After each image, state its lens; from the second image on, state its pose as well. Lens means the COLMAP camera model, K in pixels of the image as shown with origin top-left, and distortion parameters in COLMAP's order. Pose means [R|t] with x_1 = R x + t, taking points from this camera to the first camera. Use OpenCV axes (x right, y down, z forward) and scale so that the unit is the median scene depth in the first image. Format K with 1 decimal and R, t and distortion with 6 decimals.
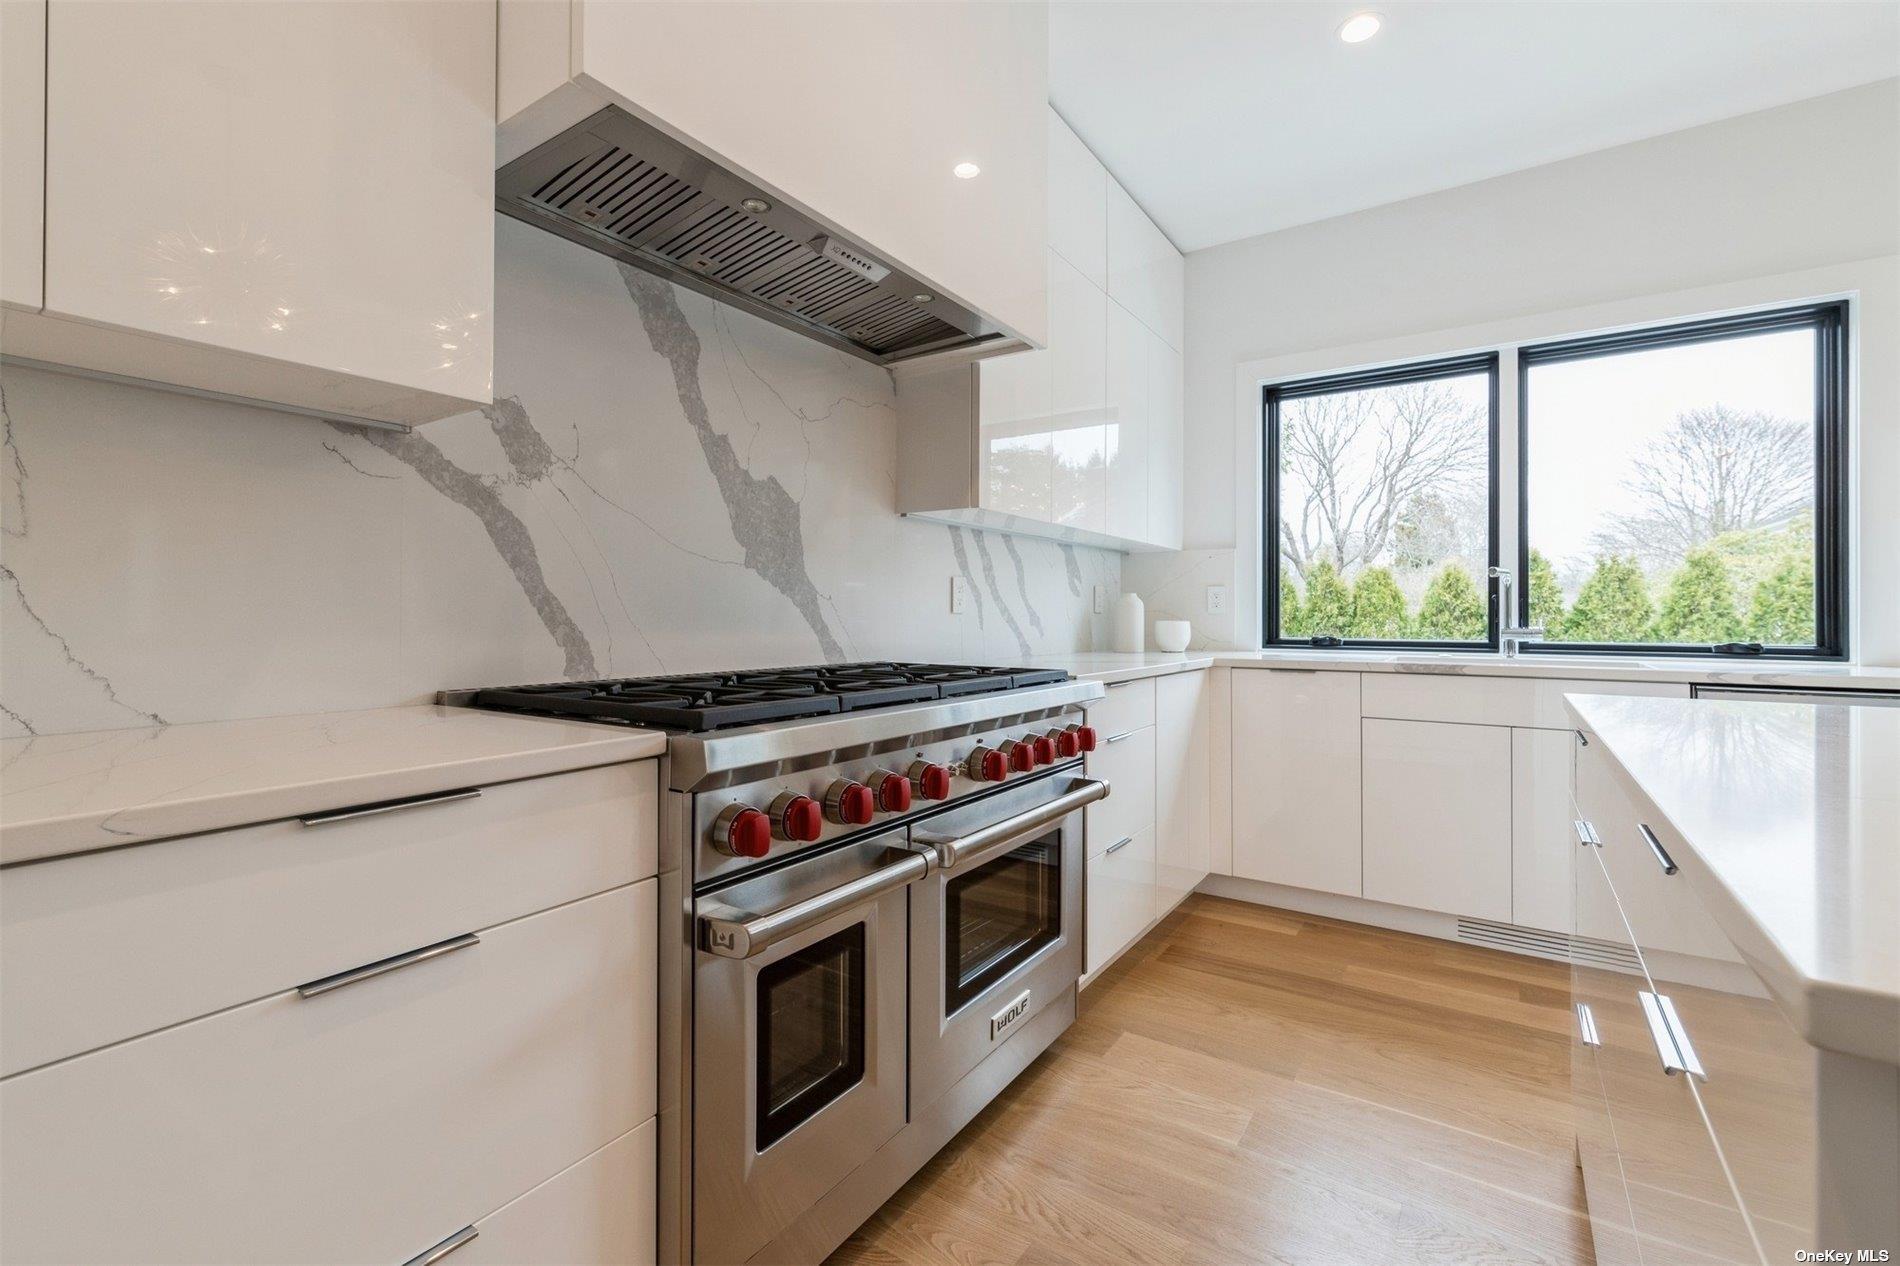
lens RADIAL K [[818.1, 0, 954.6], [0, 818.1, 618.1], [0, 0, 1]] dist [-0.000893, -0.000210]
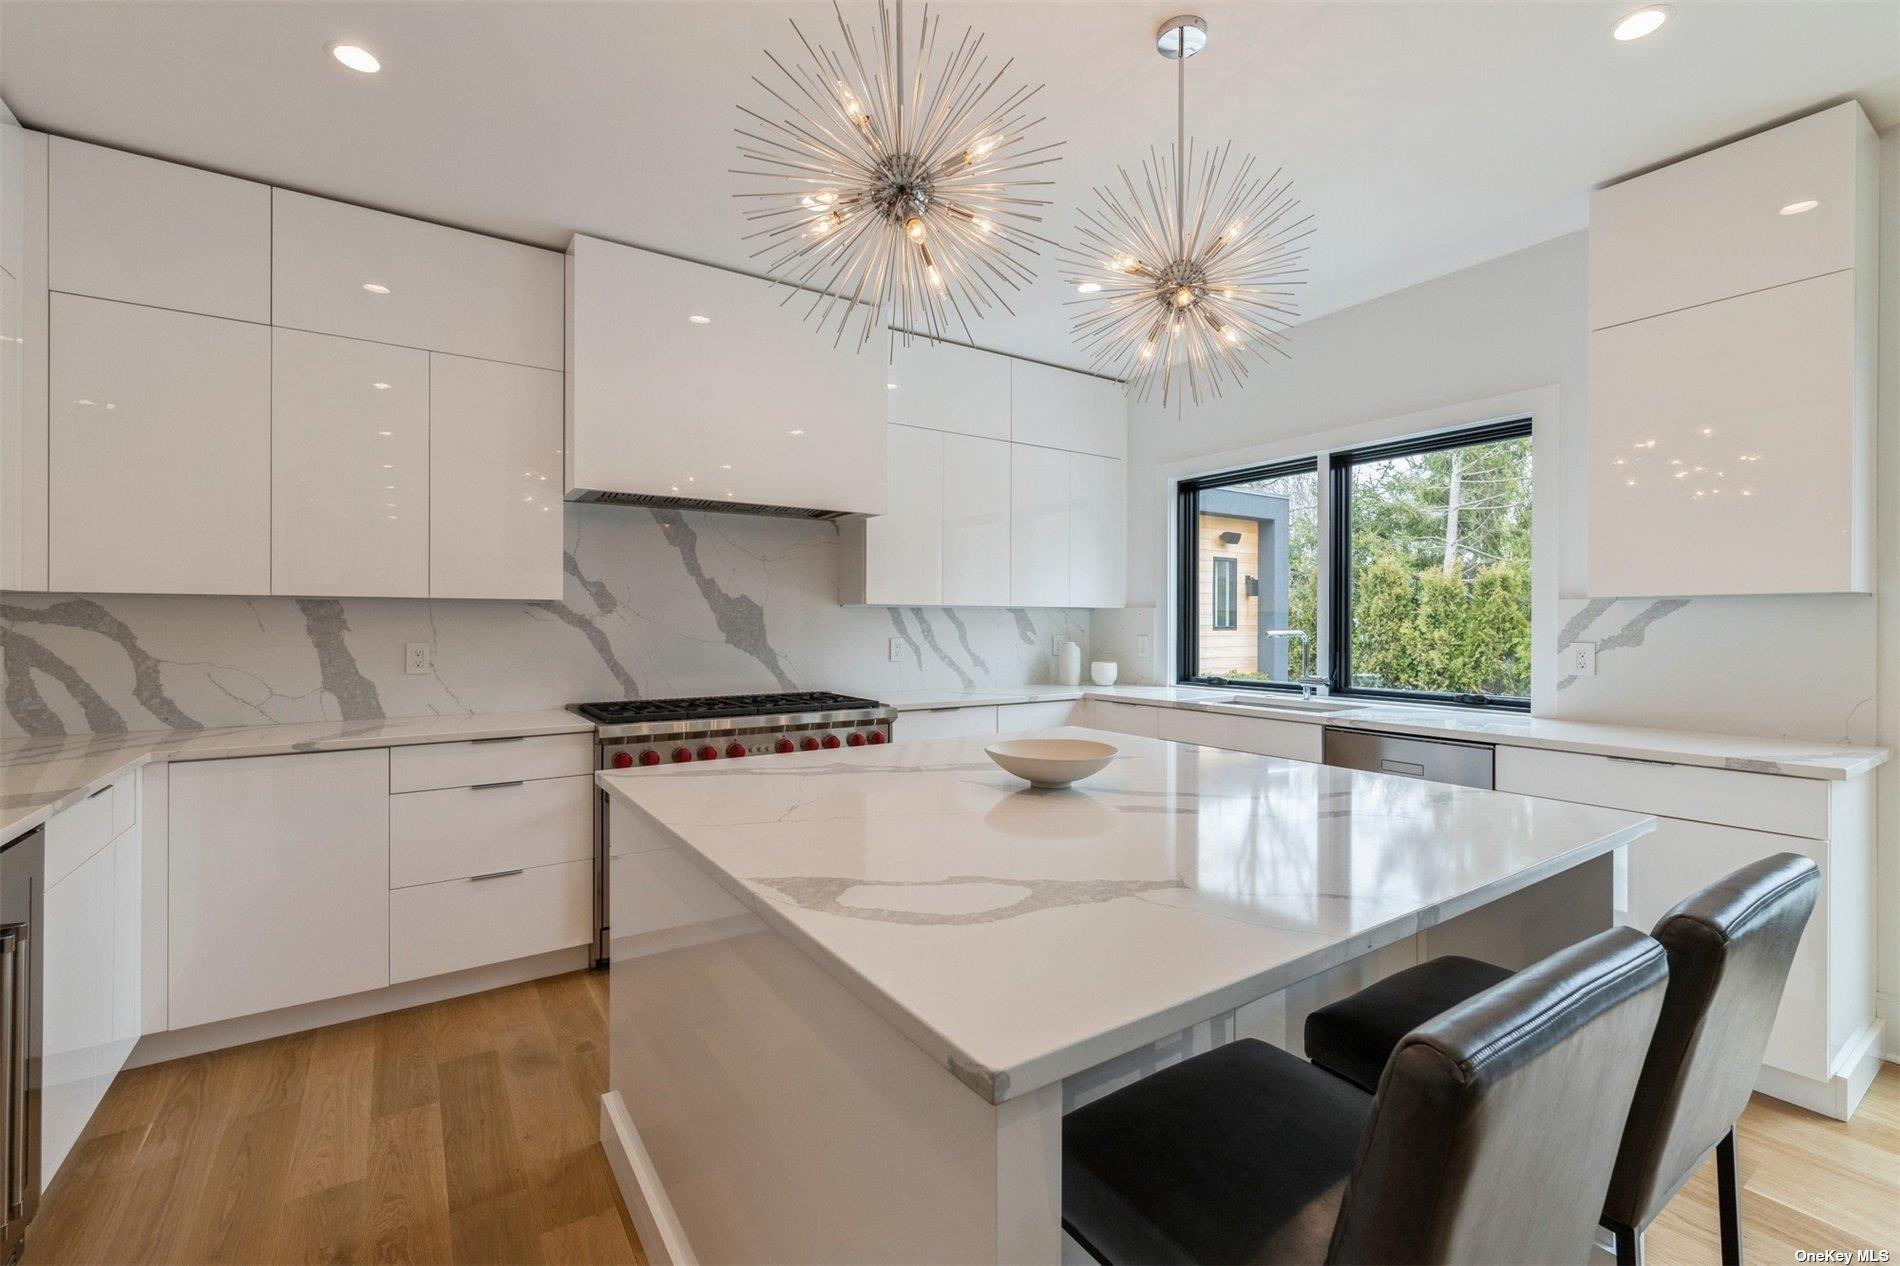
lens RADIAL K [[818.1, 0, 954.8], [0, 818.1, 626.9], [0, 0, 1]] dist [-0.000893, -0.000210]
pose [[0.924823, -0.000463, -0.380398, 0.848781], [0.001456, 0.999996, 0.002324, -0.089759], [0.380396, -0.002703, 0.924820, -0.515567]]
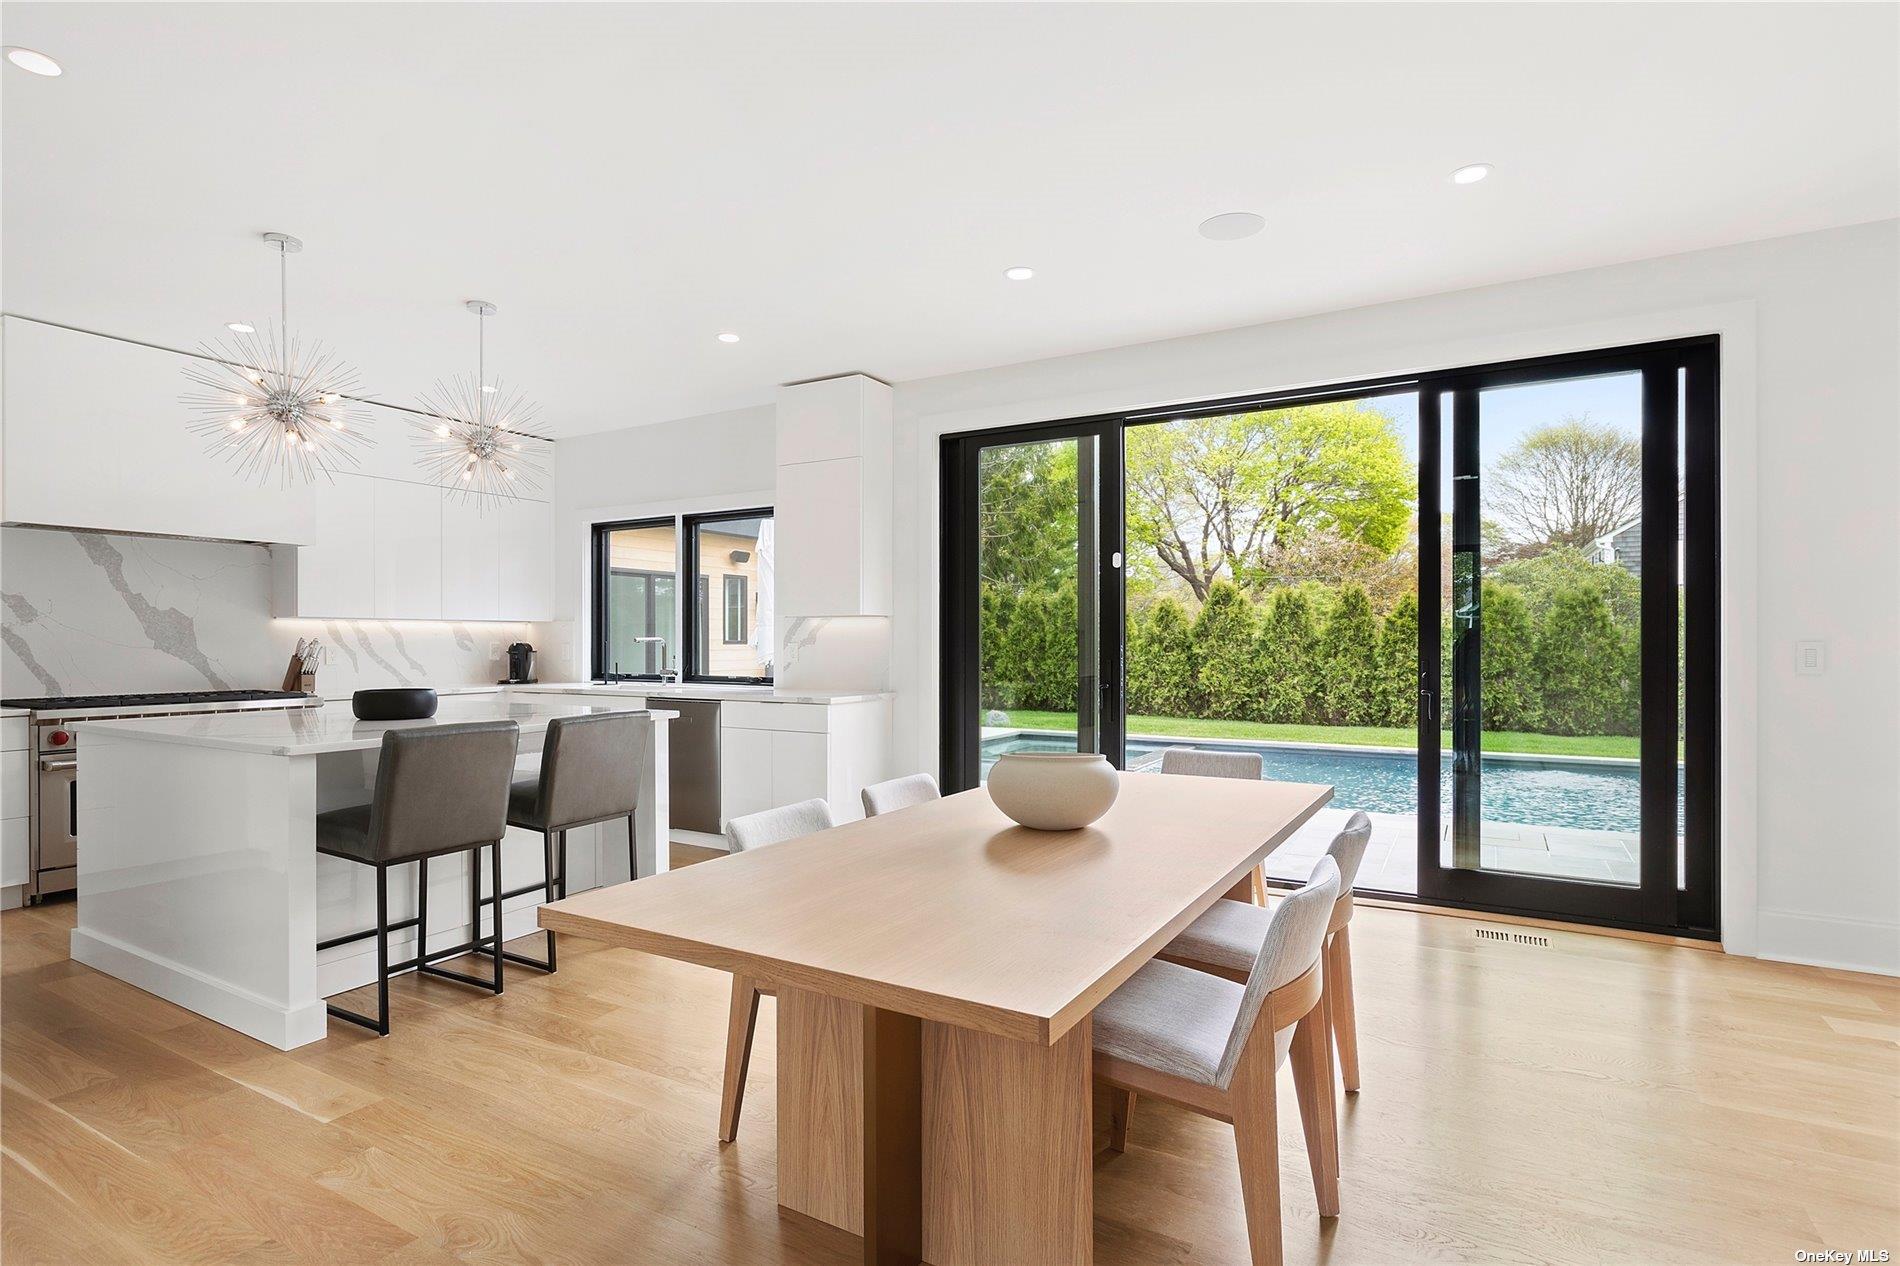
lens RADIAL K [[943.4, 0, 949.6], [0, 943.4, 642.4], [0, 0, 1]] dist [-0.002284, -0.001703]
pose [[0.997893, -0.004587, 0.064726, 1.532122], [0.004589, 0.999989, 0.000118, -0.060091], [-0.064726, 0.000179, 0.997903, -1.515169]]
